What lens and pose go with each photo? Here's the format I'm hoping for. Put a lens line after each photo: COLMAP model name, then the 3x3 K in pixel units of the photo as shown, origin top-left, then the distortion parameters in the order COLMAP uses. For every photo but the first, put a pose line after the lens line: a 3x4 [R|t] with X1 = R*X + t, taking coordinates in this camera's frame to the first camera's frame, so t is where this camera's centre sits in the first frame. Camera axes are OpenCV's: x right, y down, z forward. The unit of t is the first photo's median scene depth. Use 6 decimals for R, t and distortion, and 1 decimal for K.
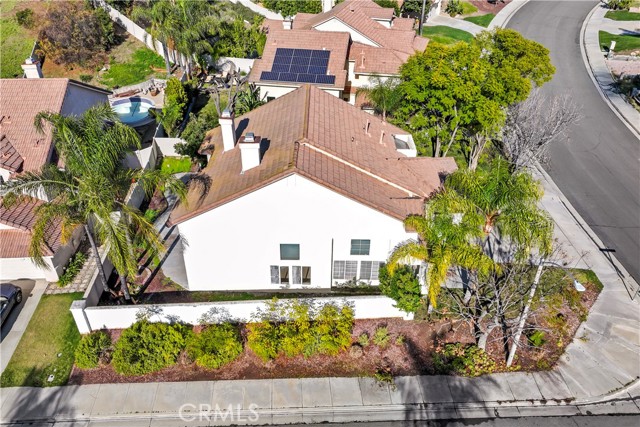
lens RADIAL K [[448.9, 0, 313.4], [0, 448.9, 196.4], [0, 0, 1]] dist [0.011716, 0.003186]
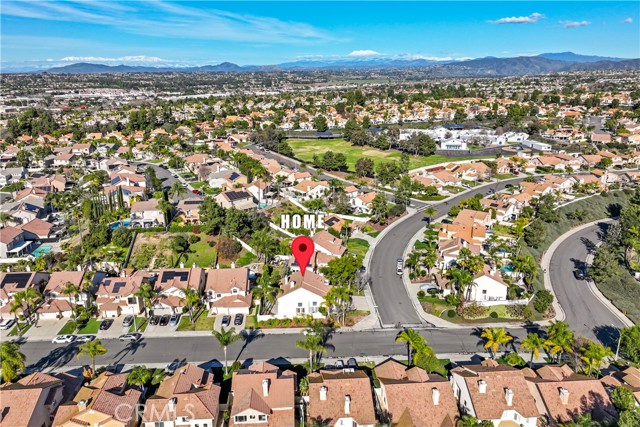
lens RADIAL K [[448.9, 0, 313.4], [0, 448.9, 196.4], [0, 0, 1]] dist [0.011716, 0.003186]
pose [[0.999949, -0.009990, -0.001163, 0.091596], [0.009072, 0.945798, -0.324628, 0.504306], [0.004343, 0.324601, 0.945841, -3.364559]]
